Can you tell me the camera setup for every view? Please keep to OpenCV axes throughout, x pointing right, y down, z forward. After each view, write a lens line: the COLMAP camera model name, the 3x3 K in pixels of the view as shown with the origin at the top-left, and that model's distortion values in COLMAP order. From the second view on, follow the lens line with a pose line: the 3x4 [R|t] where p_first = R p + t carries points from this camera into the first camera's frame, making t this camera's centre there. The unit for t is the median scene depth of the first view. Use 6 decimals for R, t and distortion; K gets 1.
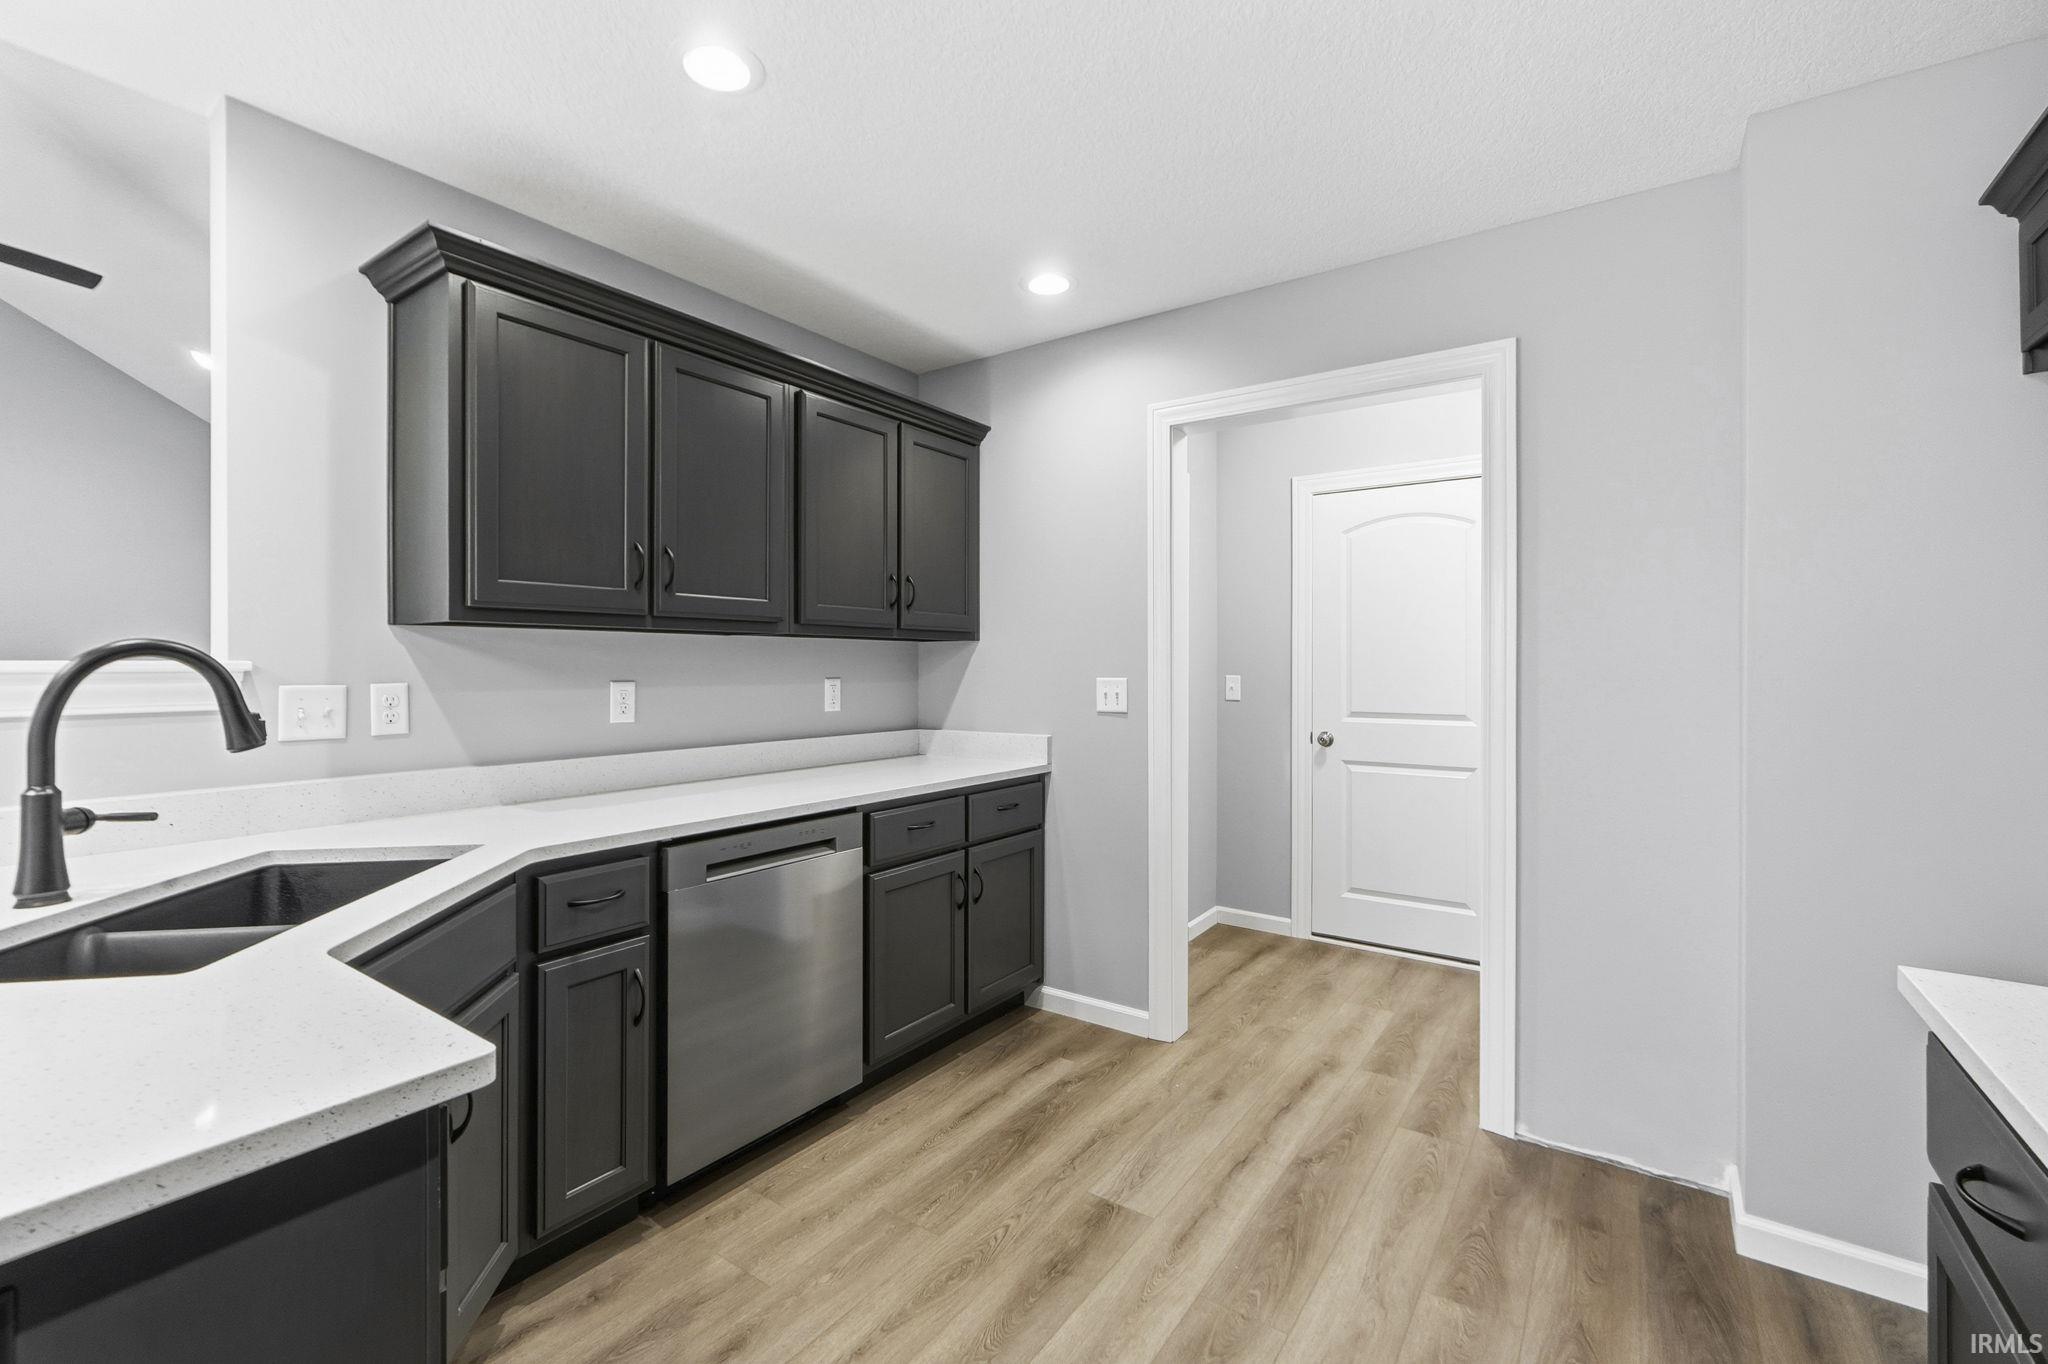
lens RADIAL K [[873.9, 0, 1023.2], [0, 873.9, 670.4], [0, 0, 1]] dist [0.001258, 0.001655]
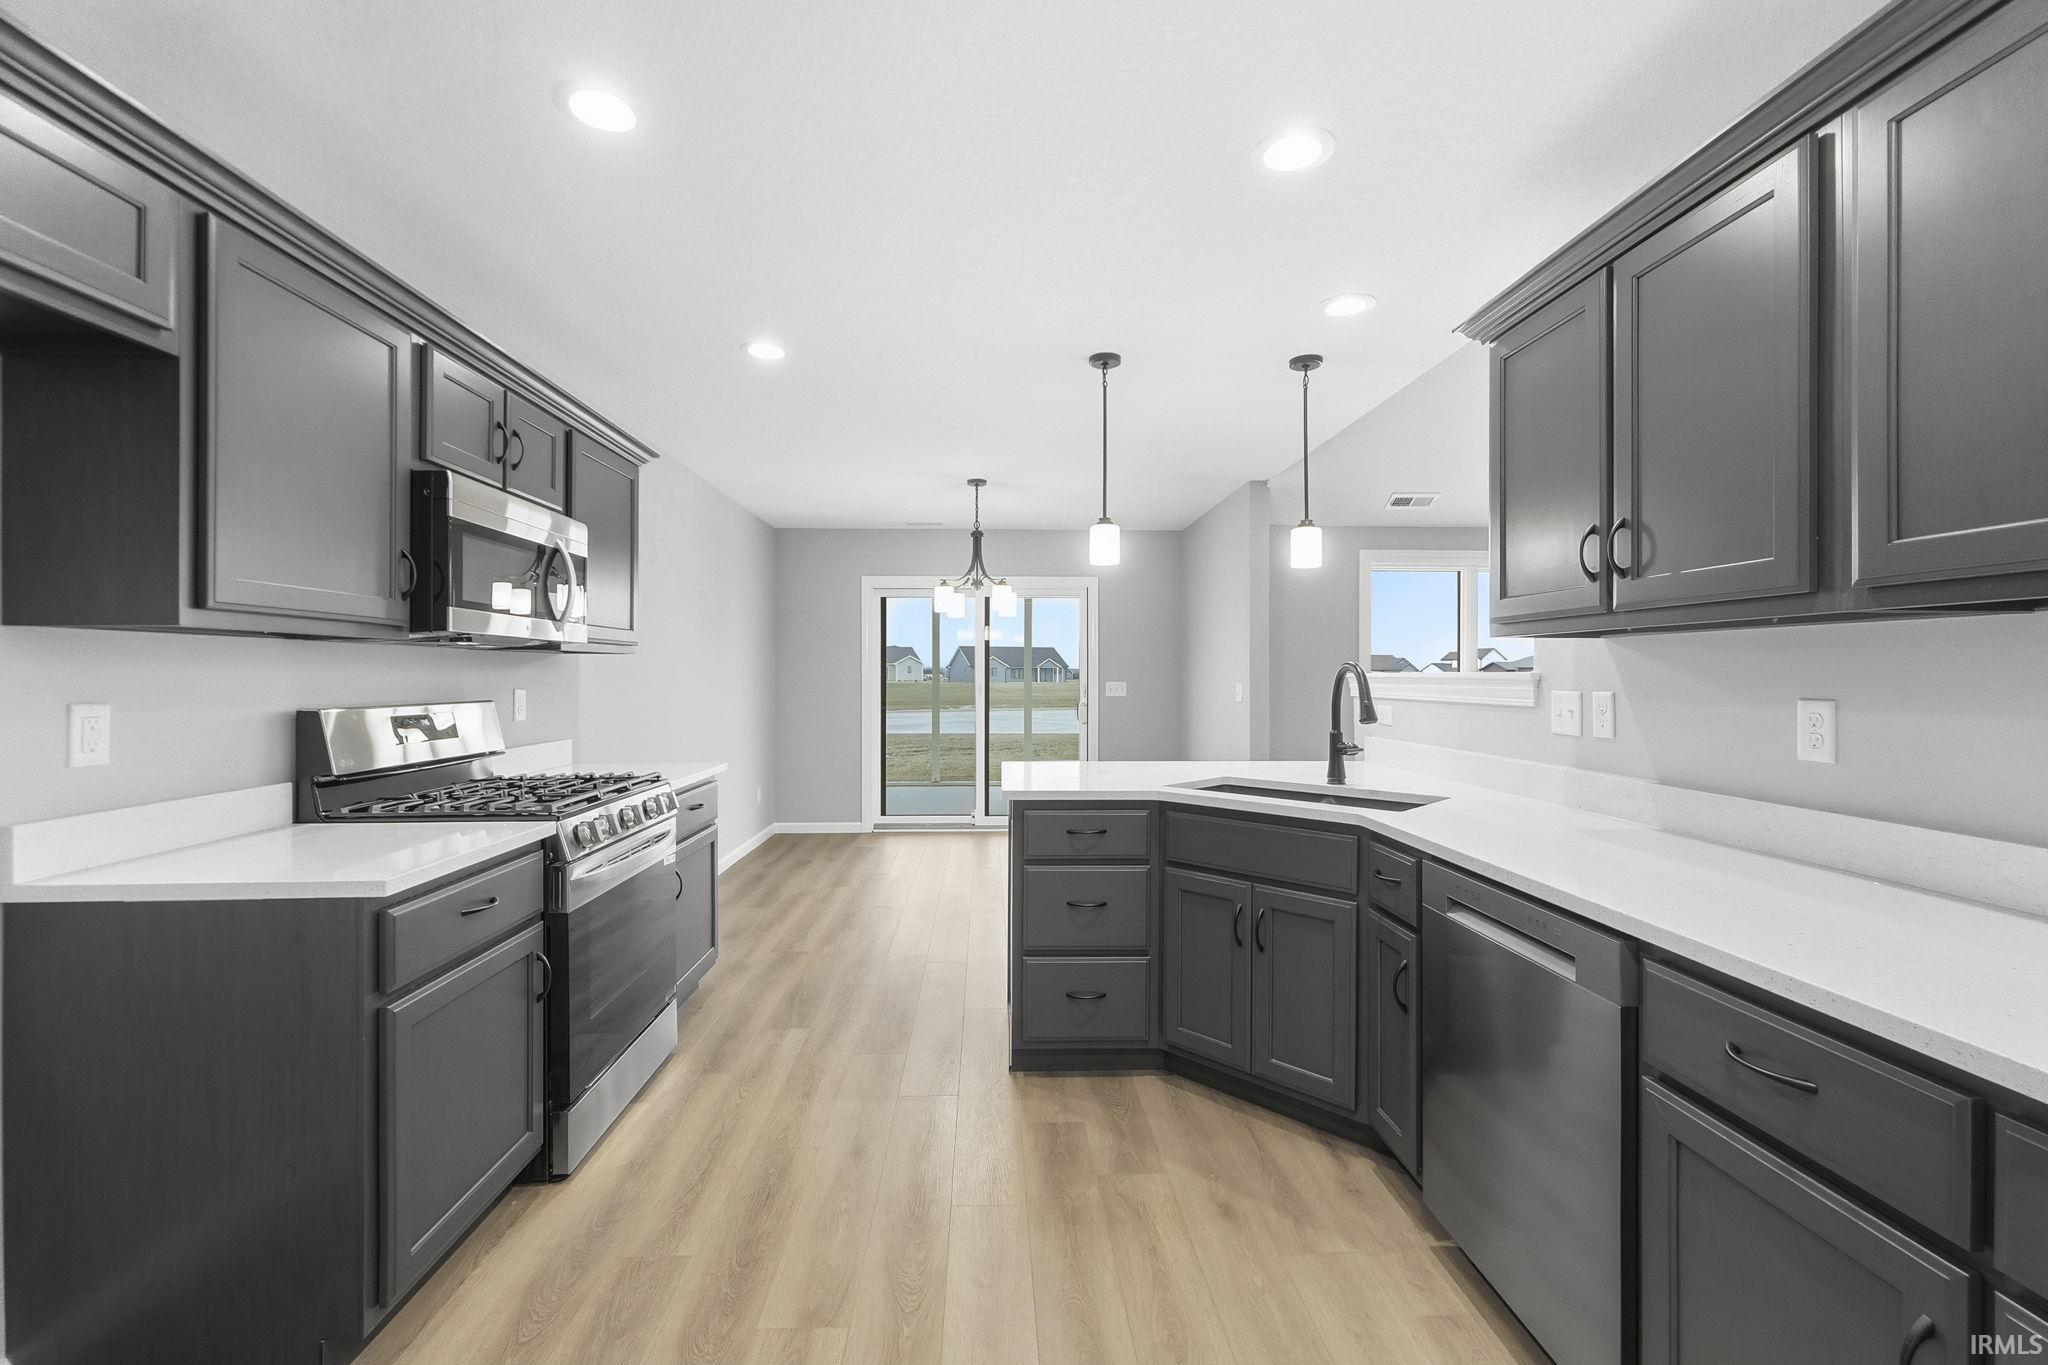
lens RADIAL K [[873.9, 0, 1025.7], [0, 873.9, 679.7], [0, 0, 1]] dist [0.001258, 0.001655]
pose [[-0.790025, 0.002635, -0.613069, 0.449671], [-0.004975, 0.999930, 0.010708, -0.007435], [0.613055, 0.011509, -0.789957, 1.212493]]
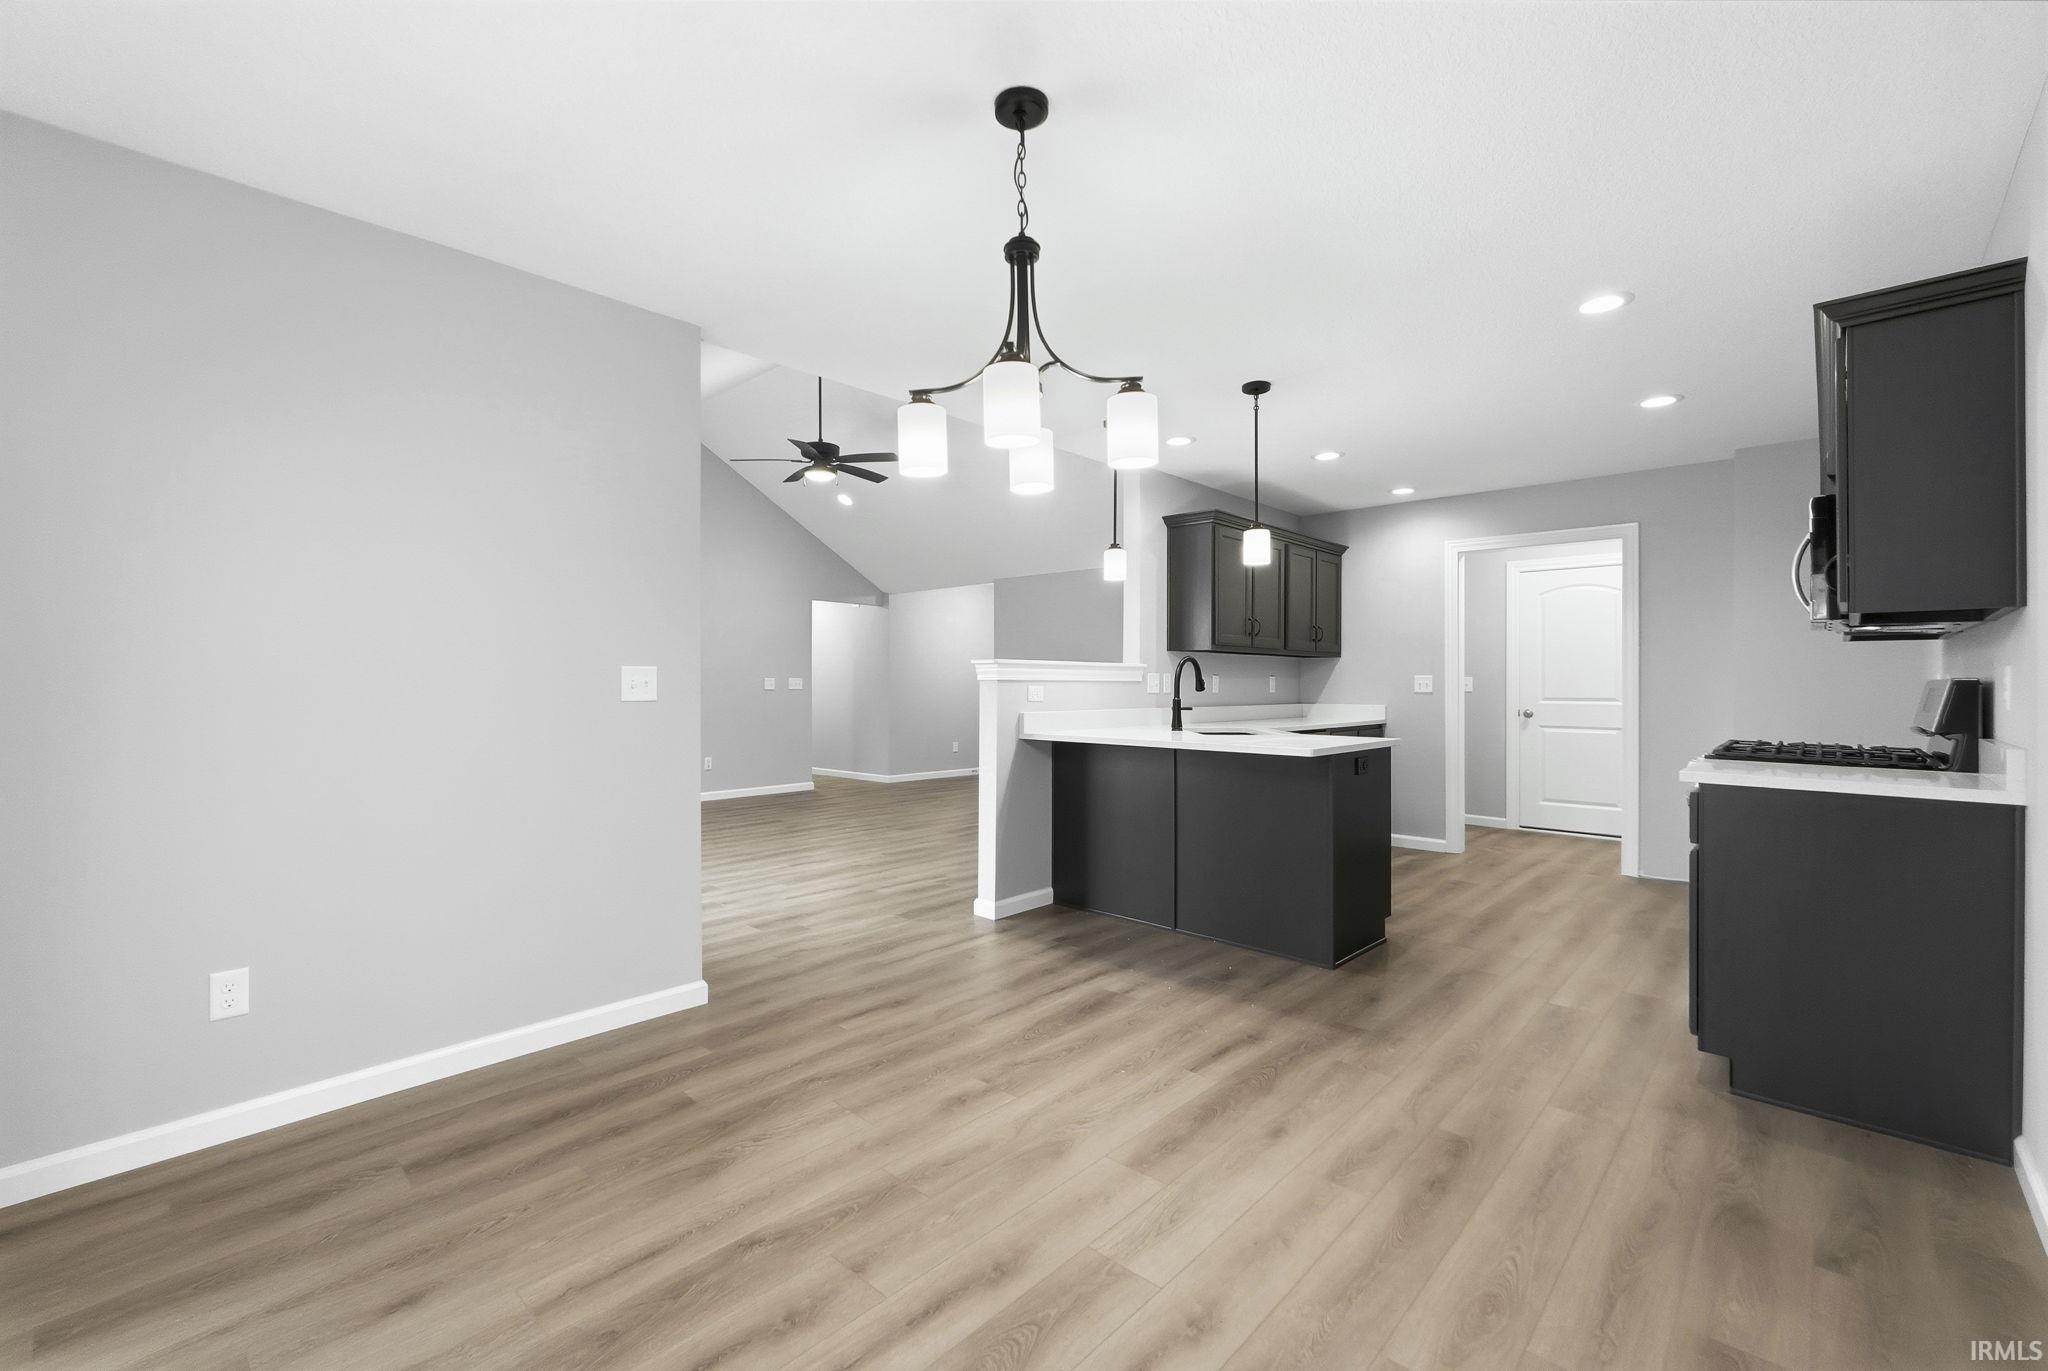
lens RADIAL K [[873.9, 0, 1013.5], [0, 873.9, 683.0], [0, 0, 1]] dist [0.001258, 0.001655]
pose [[0.990622, 0.000727, -0.136630, -0.698991], [-0.001931, 0.999960, -0.008683, 0.056415], [0.136618, 0.008866, 0.990584, -1.401428]]
